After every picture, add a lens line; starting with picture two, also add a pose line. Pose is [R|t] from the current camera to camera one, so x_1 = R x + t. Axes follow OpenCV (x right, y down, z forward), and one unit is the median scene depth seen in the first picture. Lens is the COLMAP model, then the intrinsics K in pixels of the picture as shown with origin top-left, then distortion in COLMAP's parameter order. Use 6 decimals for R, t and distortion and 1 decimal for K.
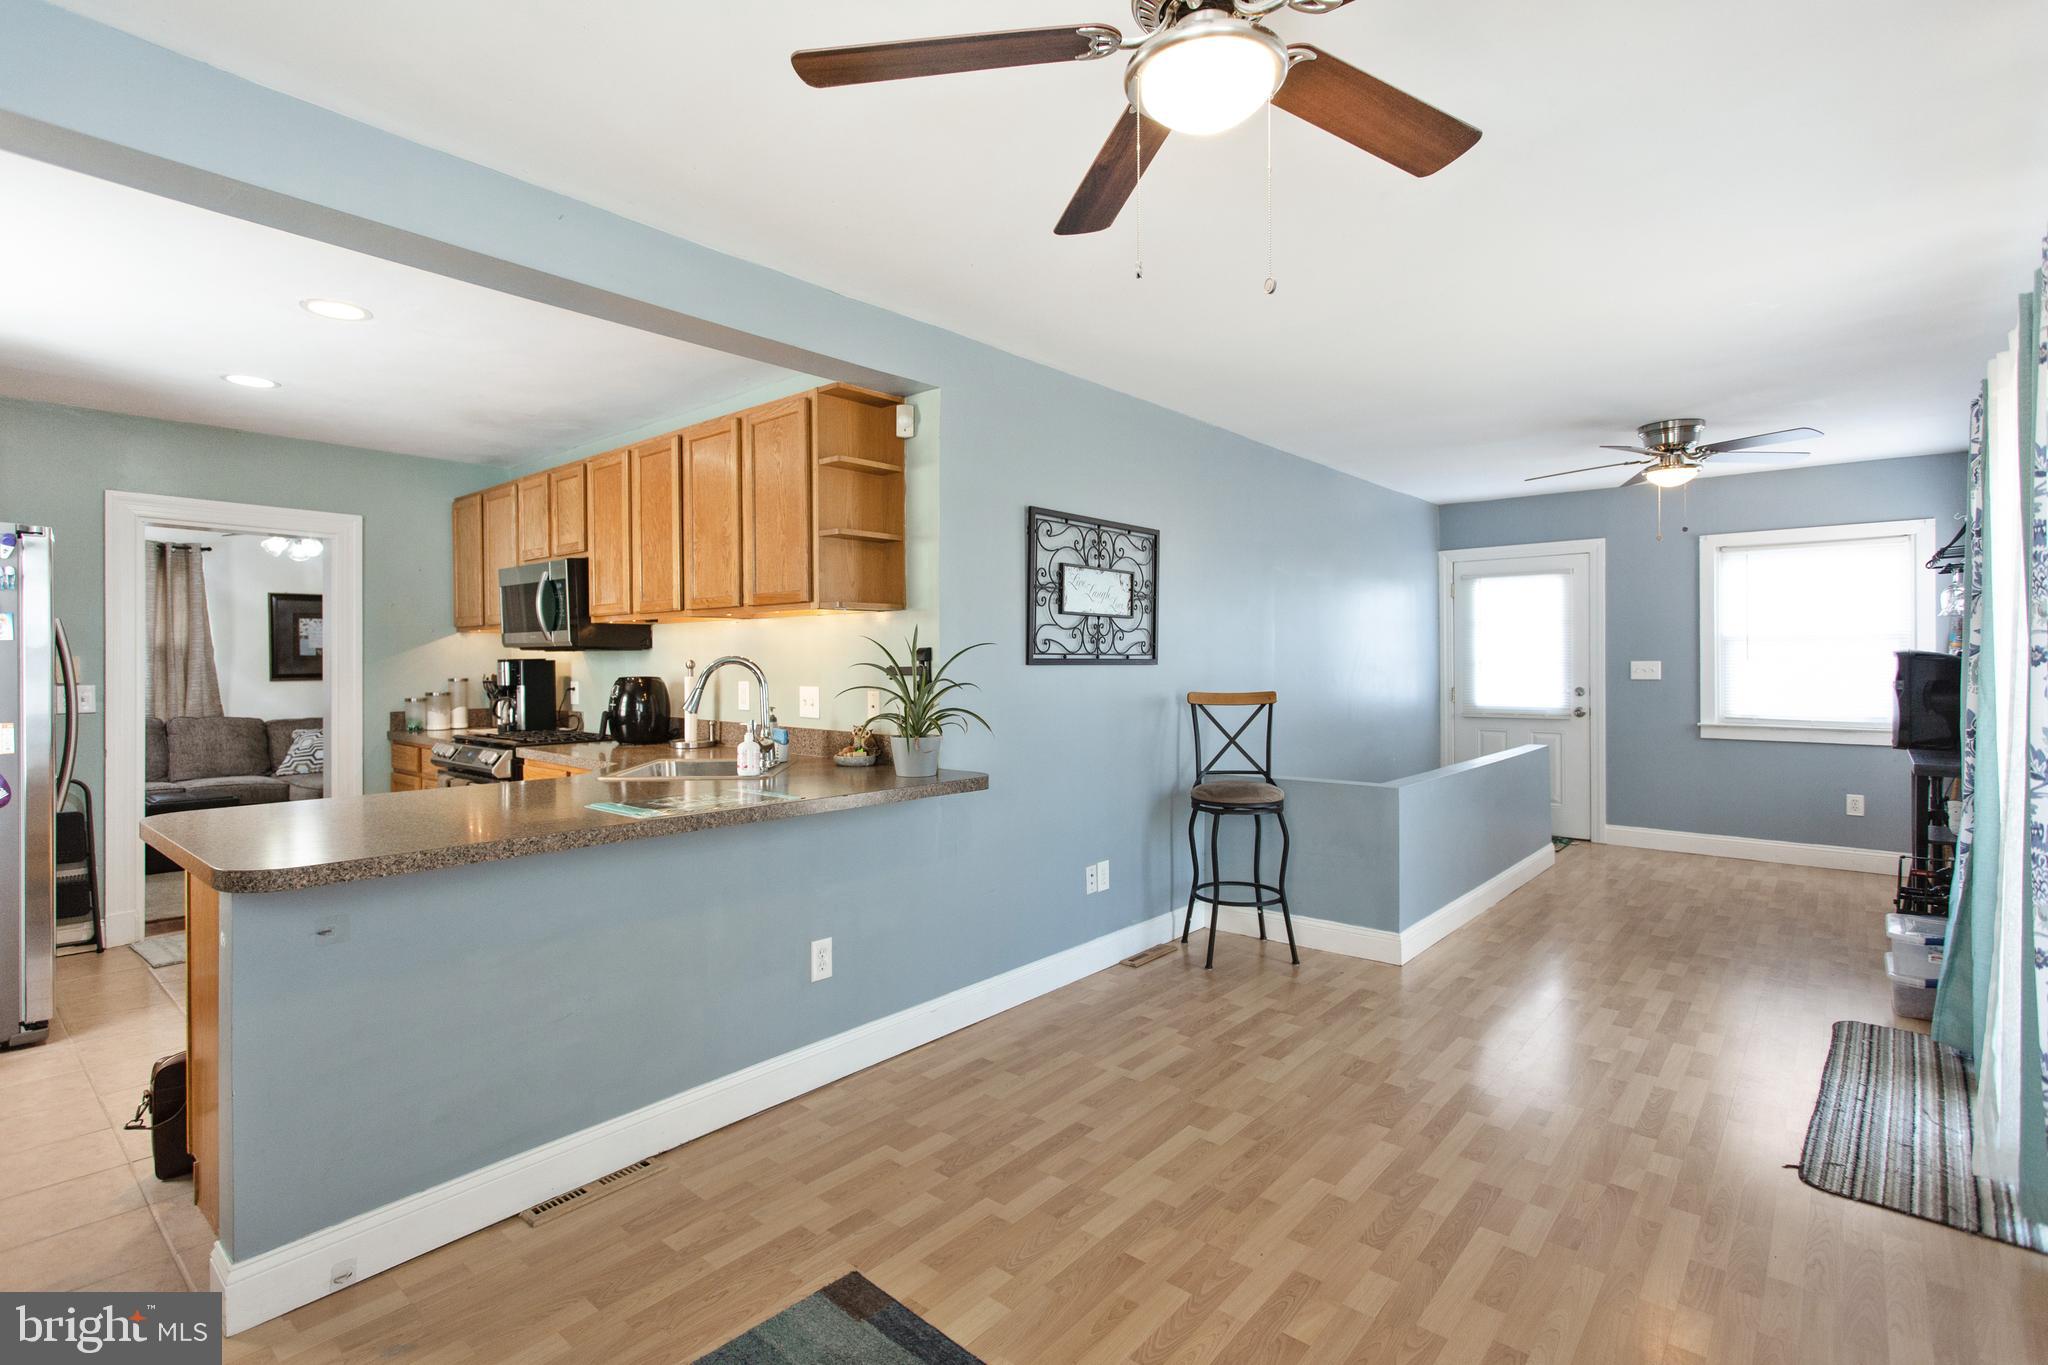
lens RADIAL K [[981.7, 0, 1017.8], [0, 981.7, 675.4], [0, 0, 1]] dist [0.004059, 0.001632]
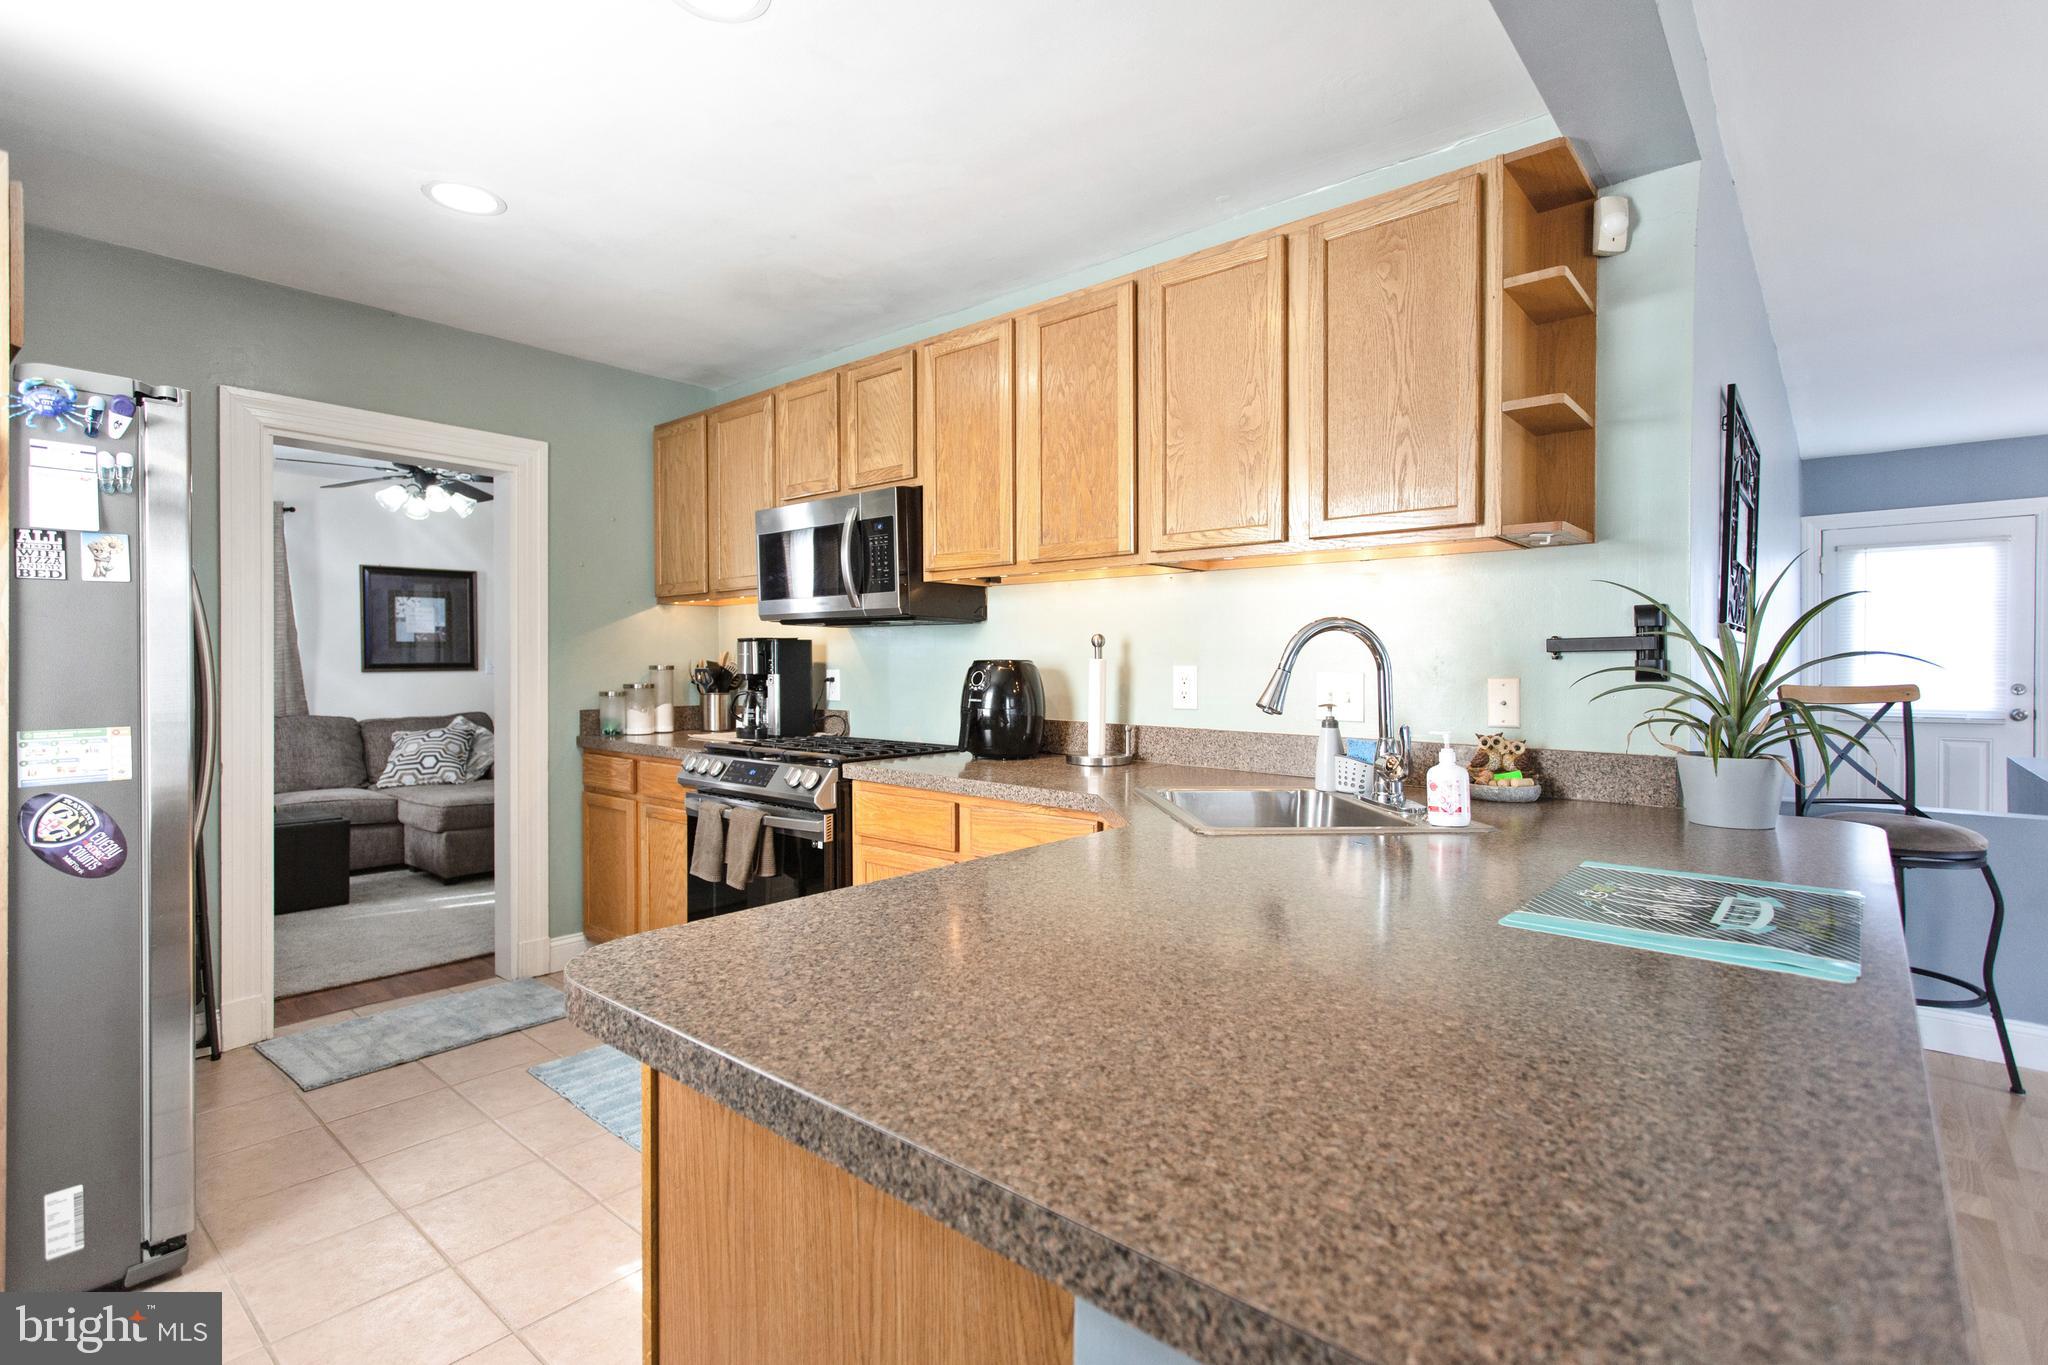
lens RADIAL K [[980.2, 0, 1024.0], [0, 980.2, 682.5], [0, 0, 1]] dist [-0.000710, 0.005626]
pose [[0.999990, 0.003358, 0.003062, -0.368095], [-0.003377, 0.999976, 0.006086, 0.013033], [-0.003041, -0.006096, 0.999977, 0.314008]]
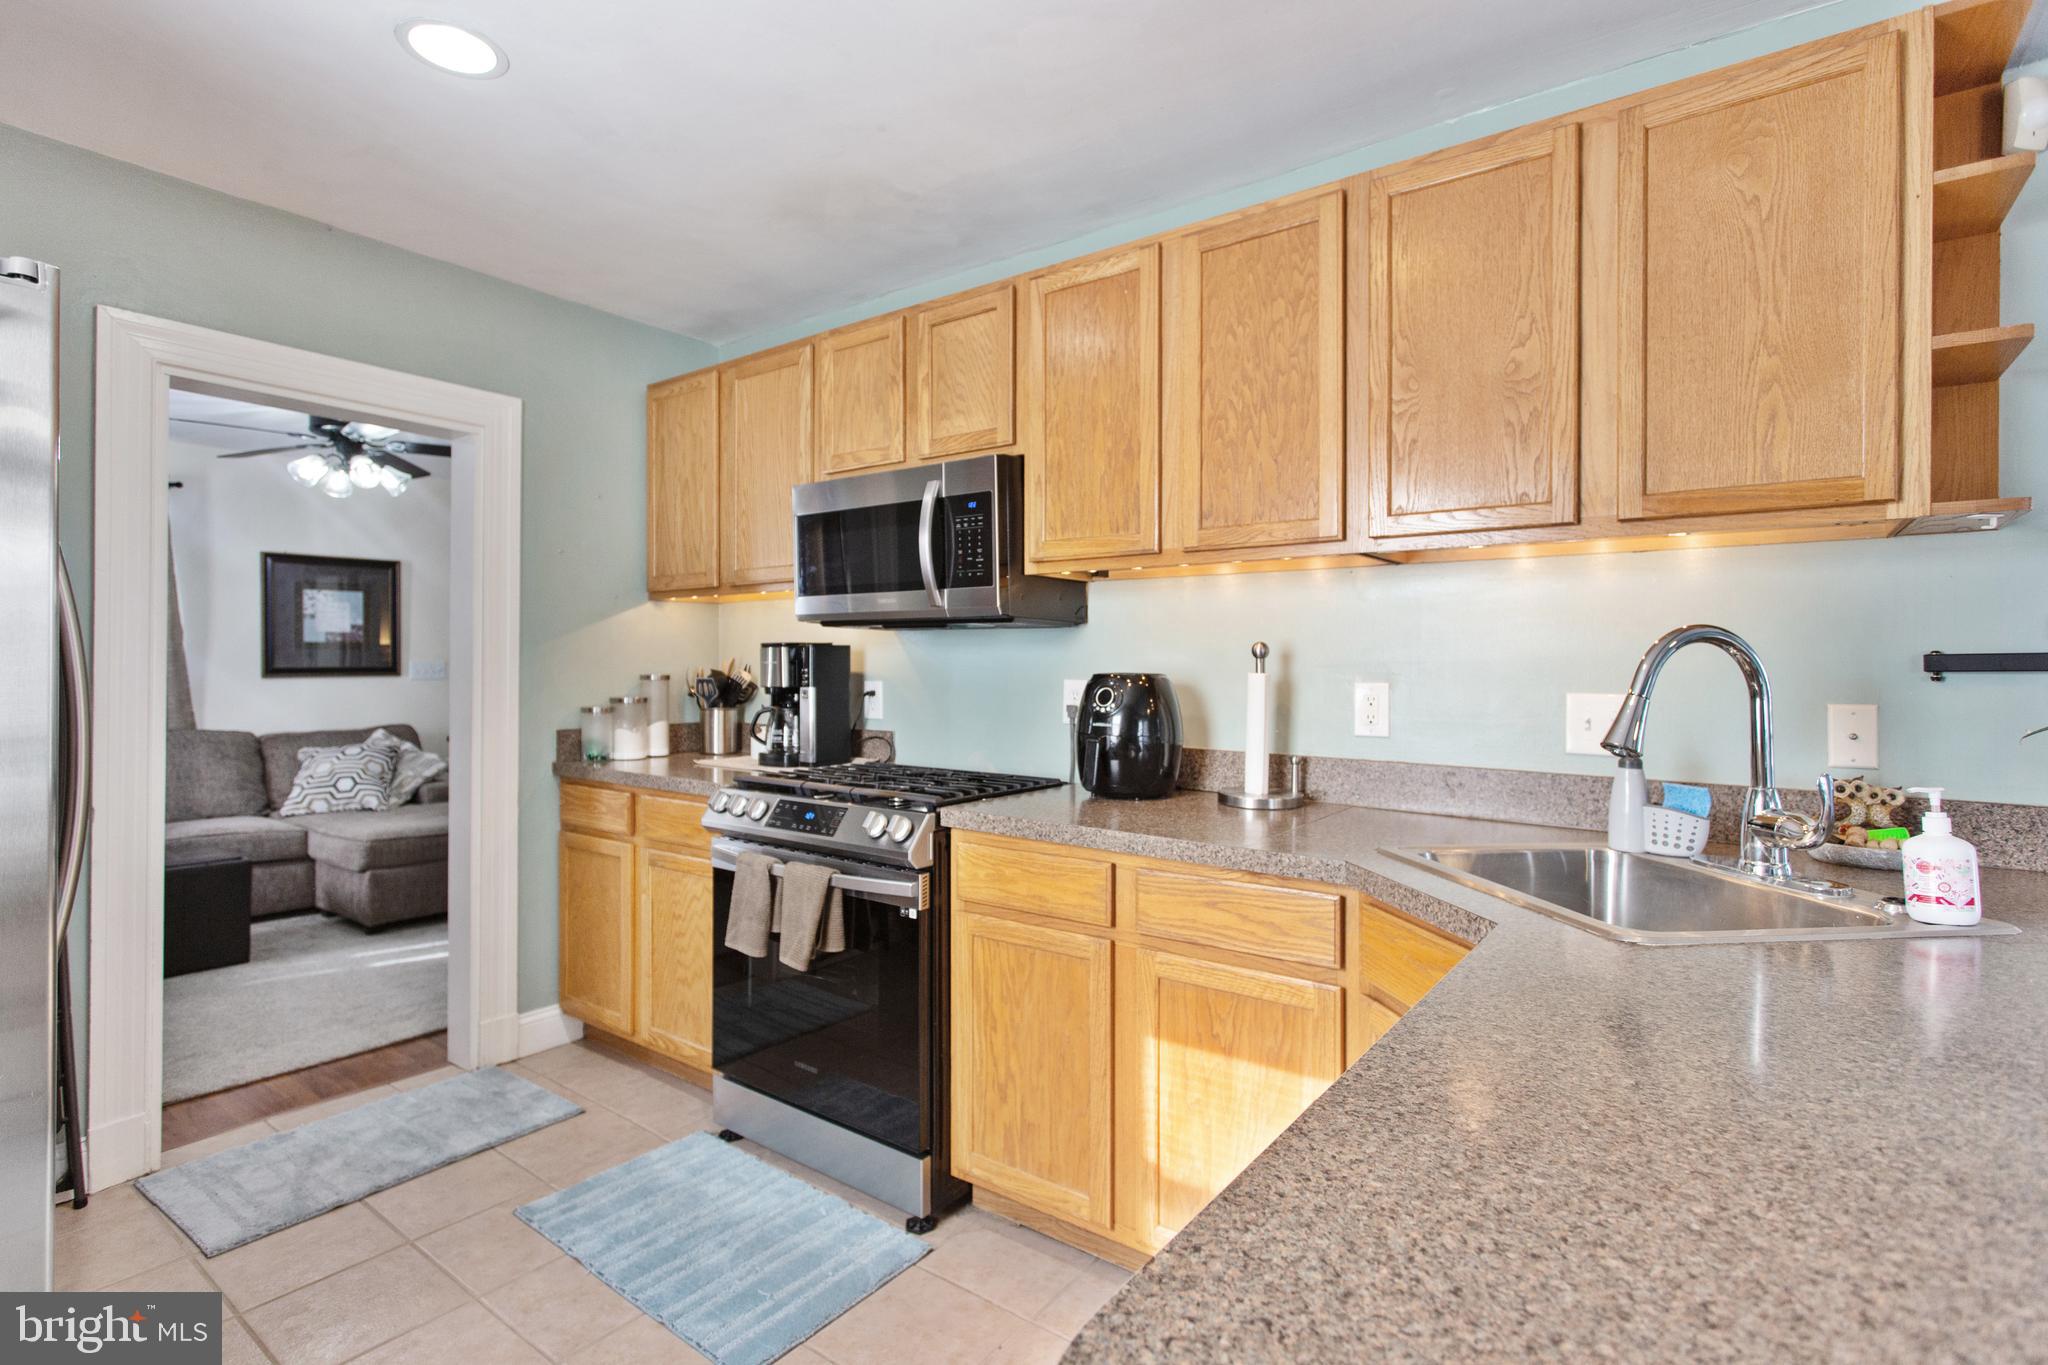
lens RADIAL K [[1004.5, 0, 1022.8], [0, 1004.5, 674.8], [0, 0, 1]] dist [-0.000593, 0.000914]
pose [[0.997512, 0.006870, 0.070166, -0.477704], [-0.006576, 0.999969, -0.004414, 0.005231], [-0.070194, 0.003941, 0.997526, 0.442087]]
